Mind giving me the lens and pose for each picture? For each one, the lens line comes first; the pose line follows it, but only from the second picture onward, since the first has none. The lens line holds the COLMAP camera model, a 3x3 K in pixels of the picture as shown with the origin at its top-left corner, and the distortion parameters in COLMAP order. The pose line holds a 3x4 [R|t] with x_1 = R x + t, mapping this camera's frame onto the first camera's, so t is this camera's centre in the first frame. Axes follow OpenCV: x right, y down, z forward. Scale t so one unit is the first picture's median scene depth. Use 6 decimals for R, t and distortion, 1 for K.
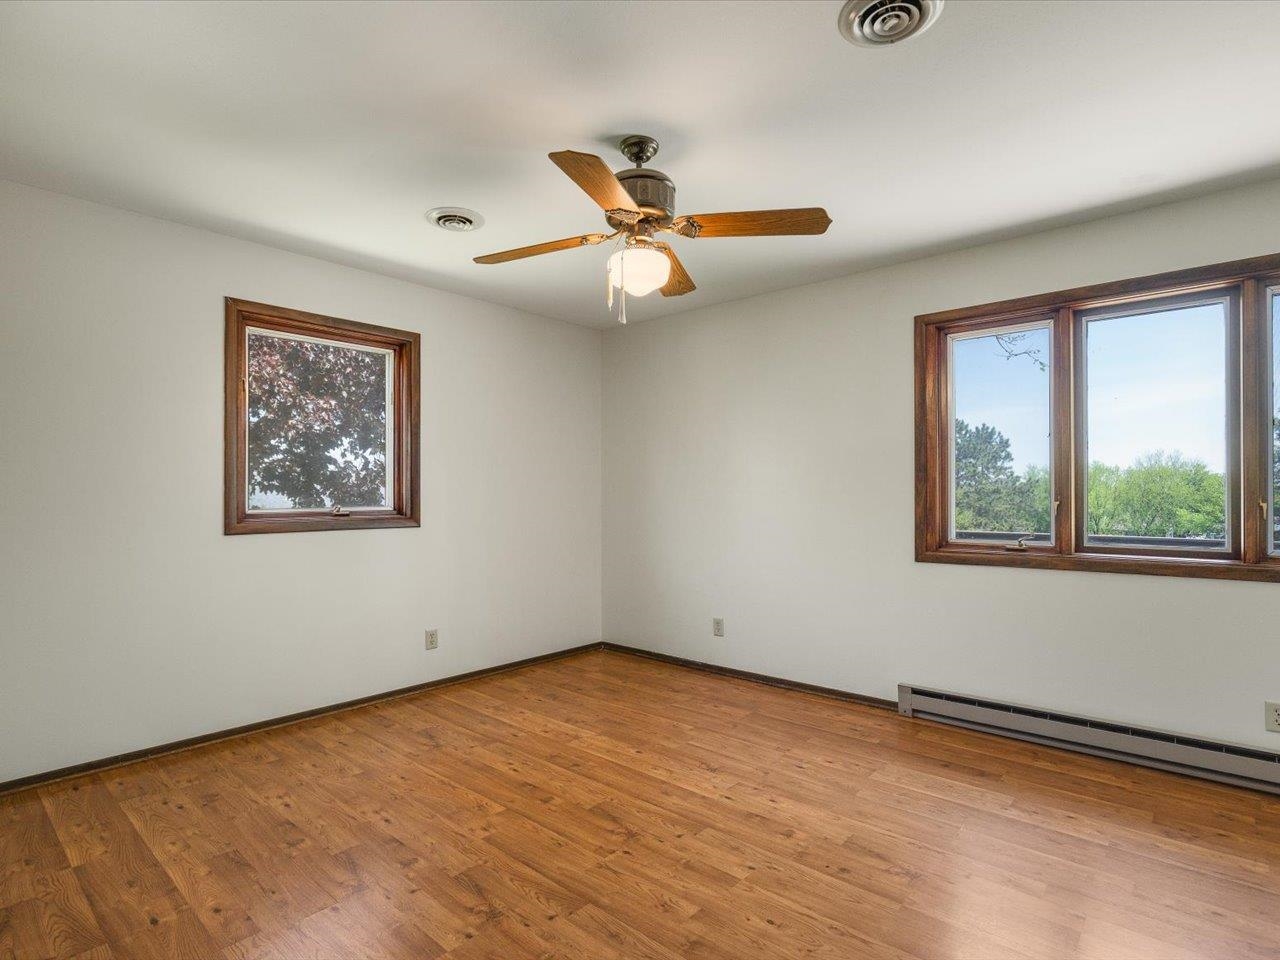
lens RADIAL K [[666.8, 0, 645.7], [0, 666.8, 490.5], [0, 0, 1]] dist [-0.015956, 0.001092]
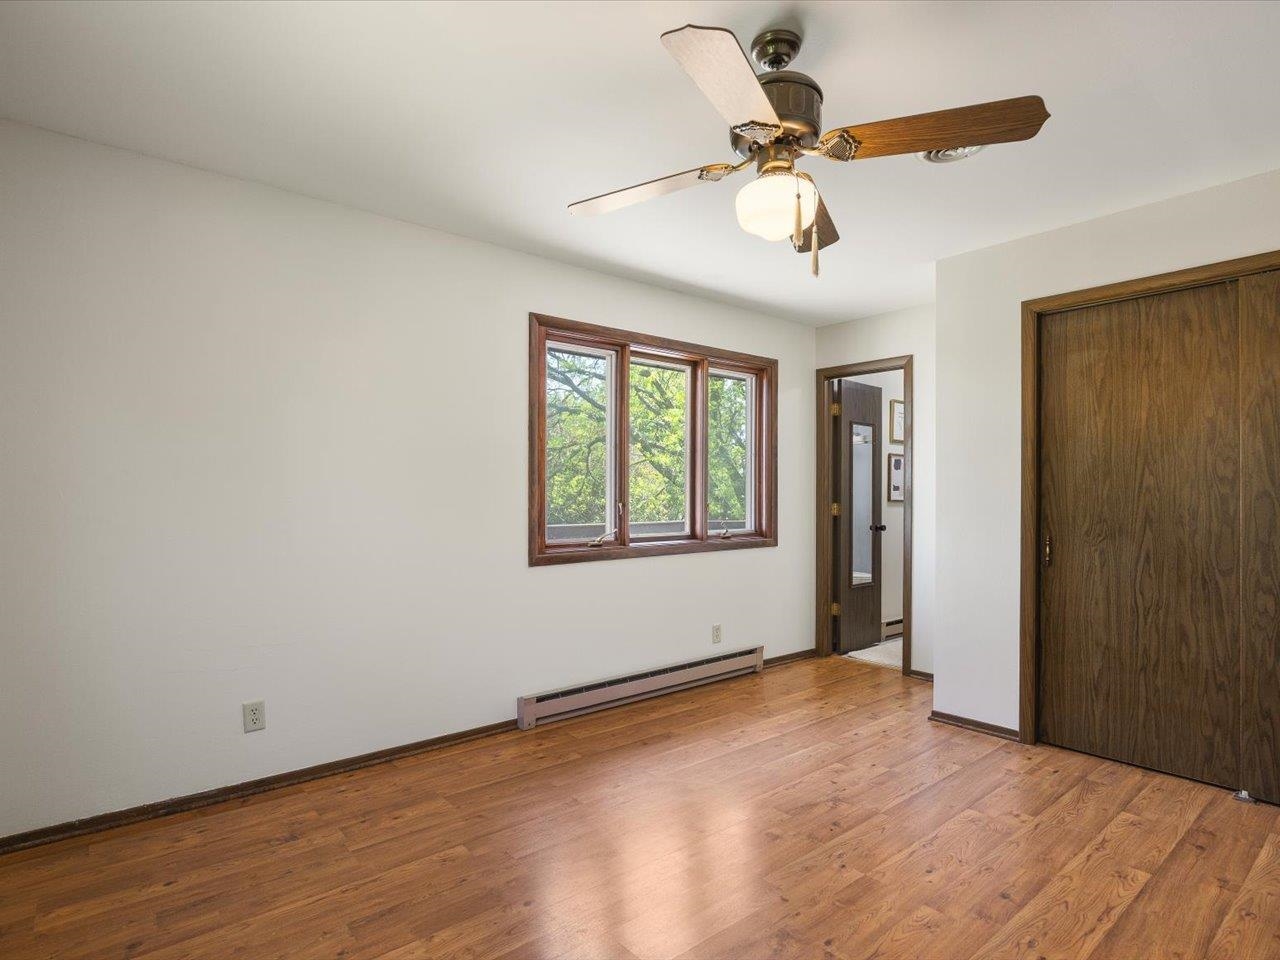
lens RADIAL K [[681.8, 0, 638.4], [0, 681.8, 502.1], [0, 0, 1]] dist [-0.014871, 0.001339]
pose [[0.151674, -0.007488, 0.988402, -0.737527], [-0.007901, 0.999930, 0.008788, 0.004869], [-0.988399, -0.009143, 0.151604, 0.938898]]
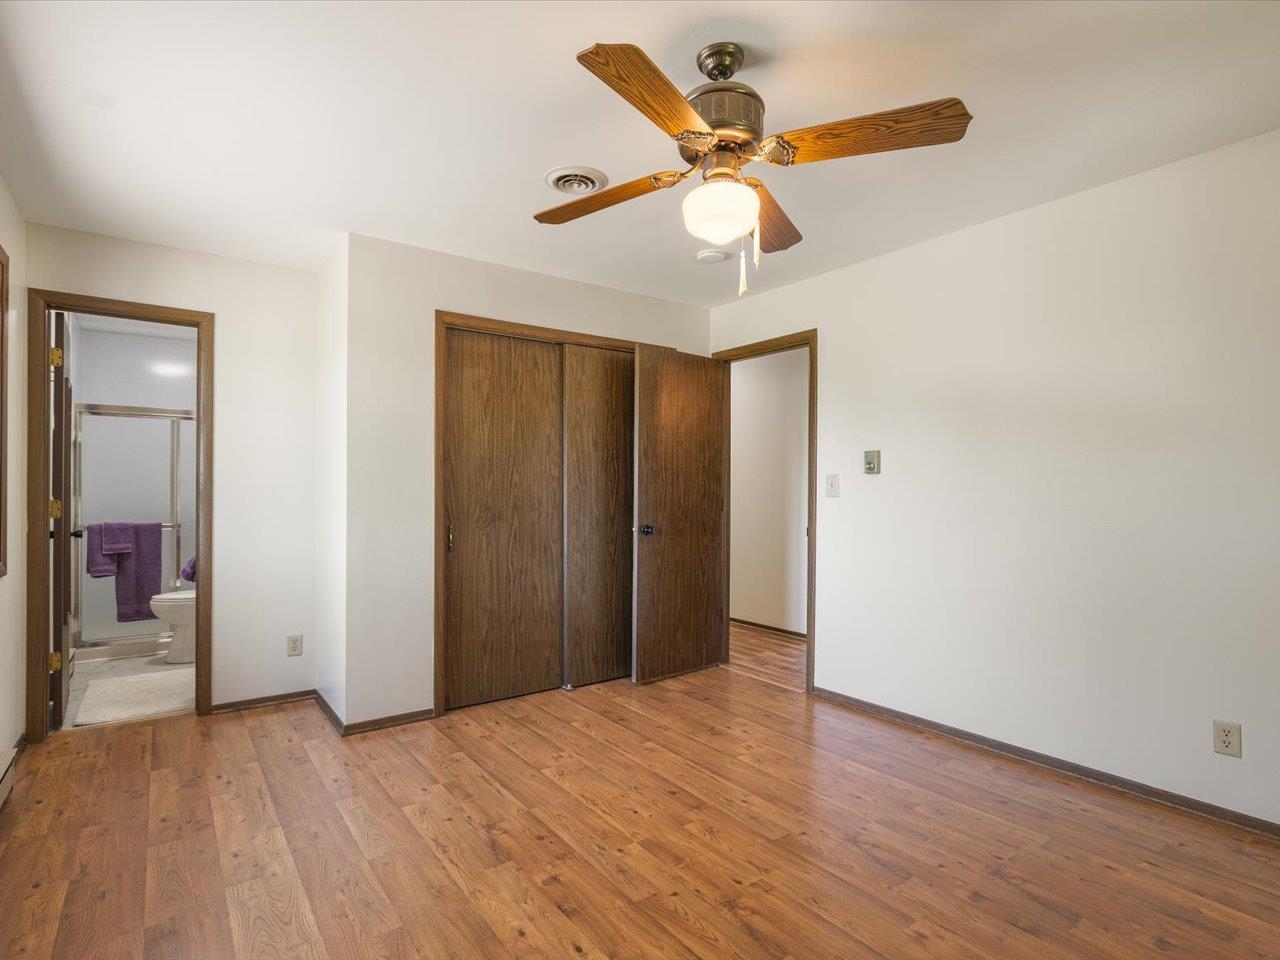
lens RADIAL K [[666.8, 0, 645.7], [0, 666.8, 490.5], [0, 0, 1]] dist [-0.015956, 0.001092]
pose [[-0.976515, -0.003622, 0.215421, -0.085024], [-0.003412, 0.999993, 0.001348, -0.002442], [-0.215424, 0.000581, -0.976520, 1.638536]]
